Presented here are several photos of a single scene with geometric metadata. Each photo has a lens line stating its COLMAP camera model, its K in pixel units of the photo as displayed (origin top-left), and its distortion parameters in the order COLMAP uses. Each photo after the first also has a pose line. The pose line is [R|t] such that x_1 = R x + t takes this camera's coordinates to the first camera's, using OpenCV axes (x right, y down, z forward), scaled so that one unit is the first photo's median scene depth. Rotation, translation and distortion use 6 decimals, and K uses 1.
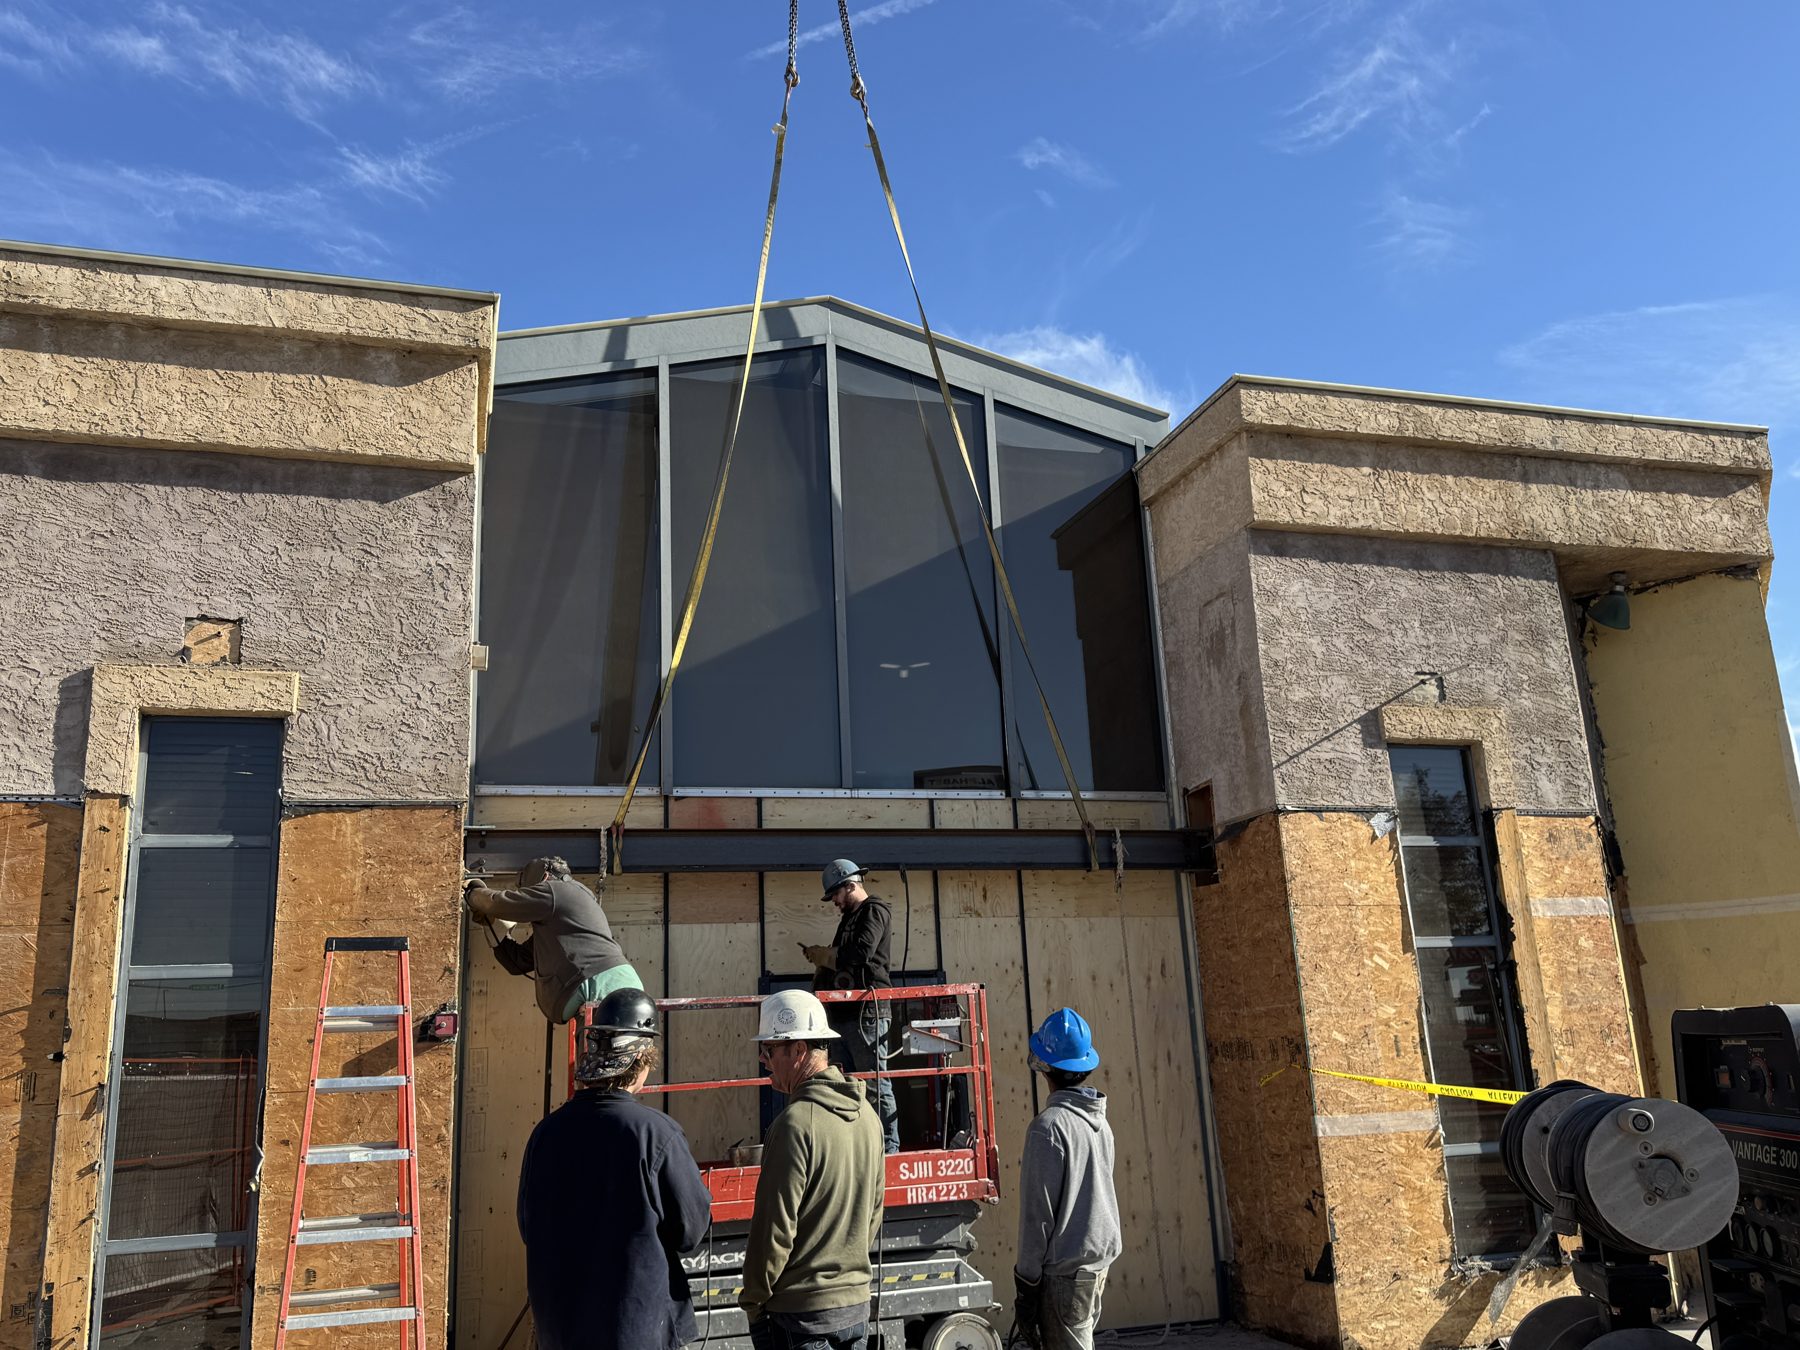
lens RADIAL K [[1484.1, 0, 907.9], [0, 1484.1, 669.7], [0, 0, 1]] dist [0.066130, -0.091361]
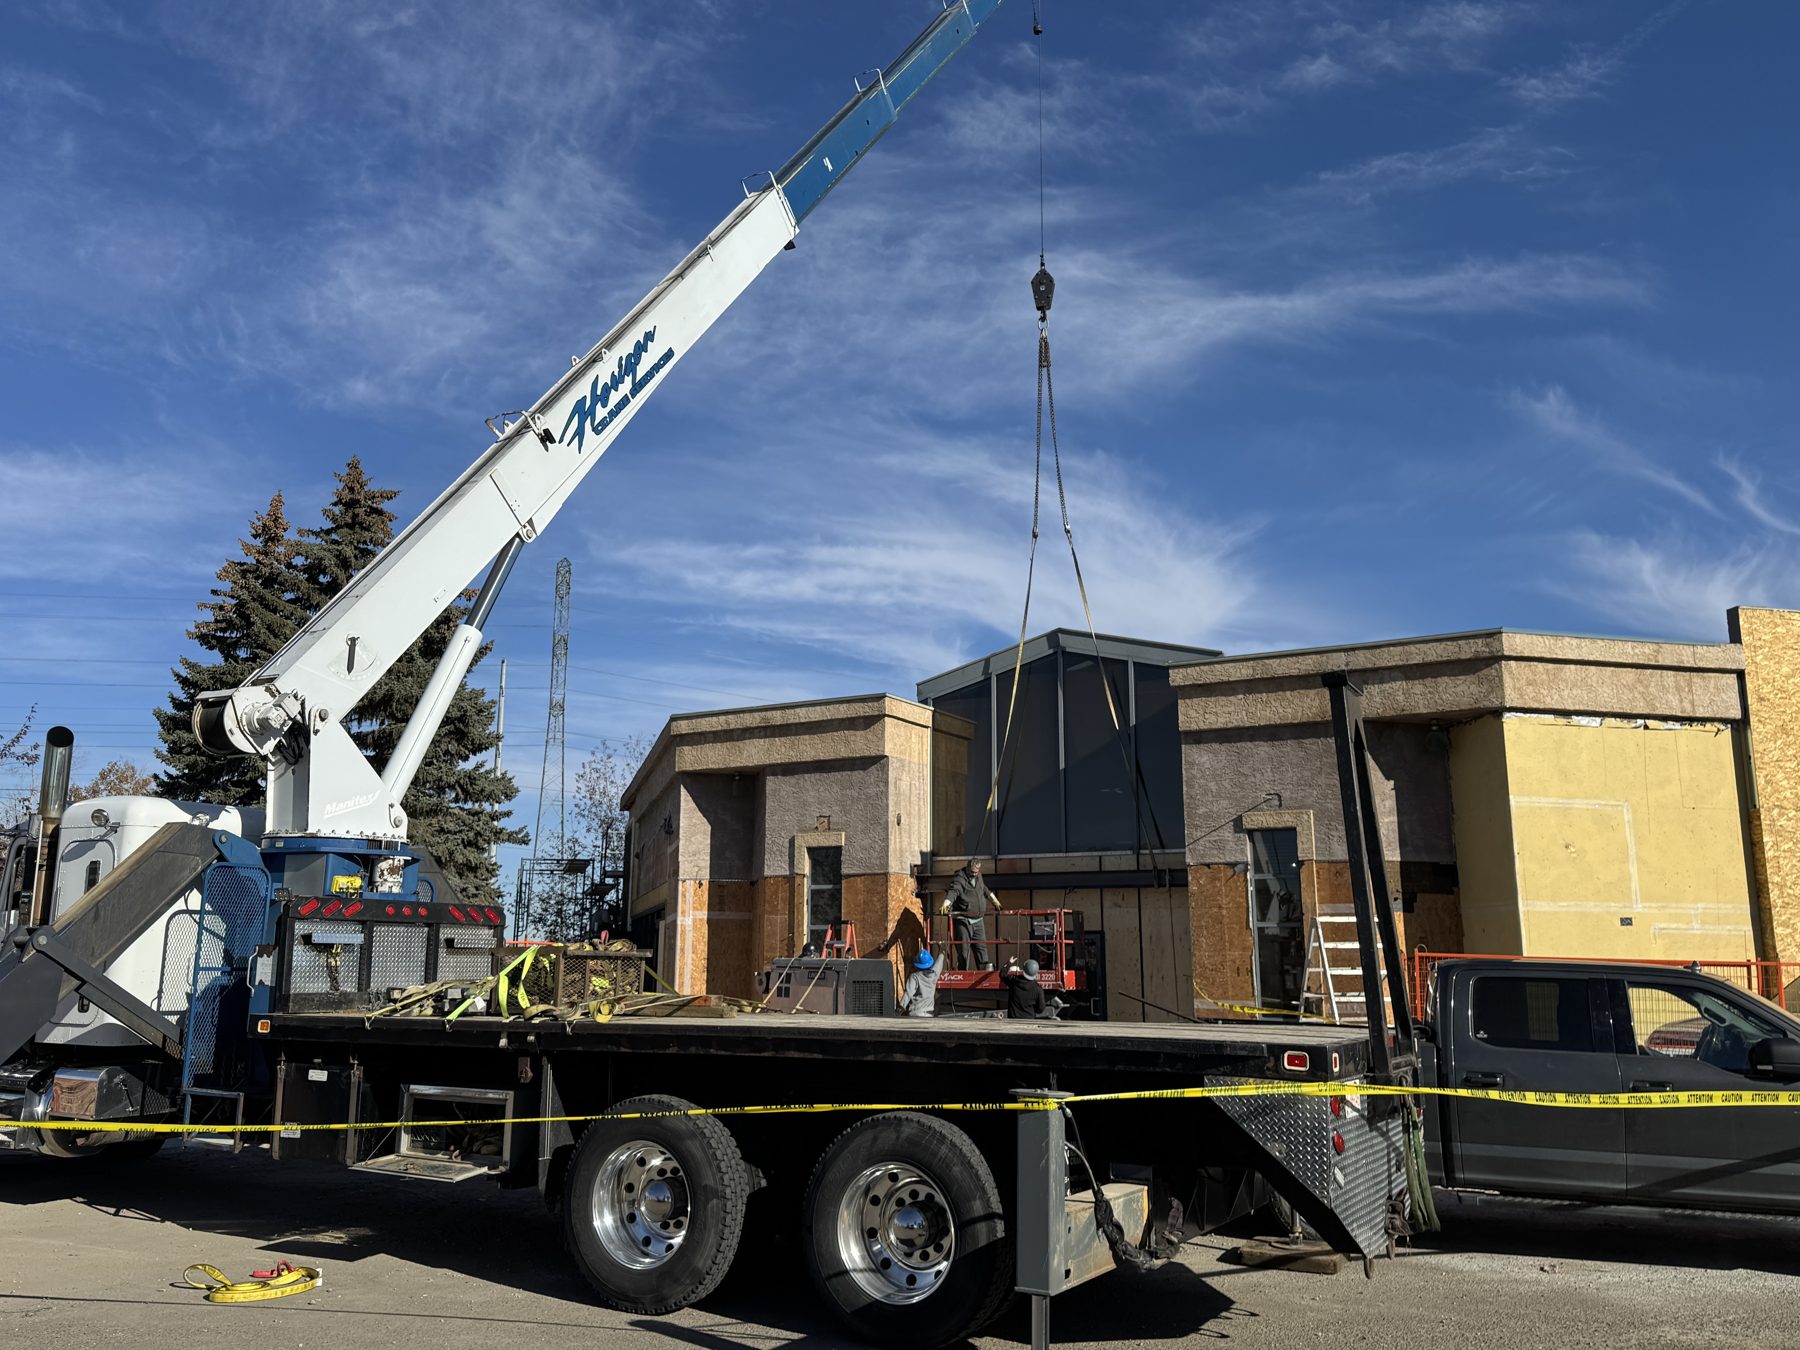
lens RADIAL K [[1484.1, 0, 893.1], [0, 1484.1, 672.2], [0, 0, 1]] dist [0.066130, -0.091361]
pose [[0.662333, -0.101453, -0.742309, 1.554195], [0.146923, 0.989139, -0.004094, -0.234069], [0.734663, -0.106351, 0.670045, -0.747223]]
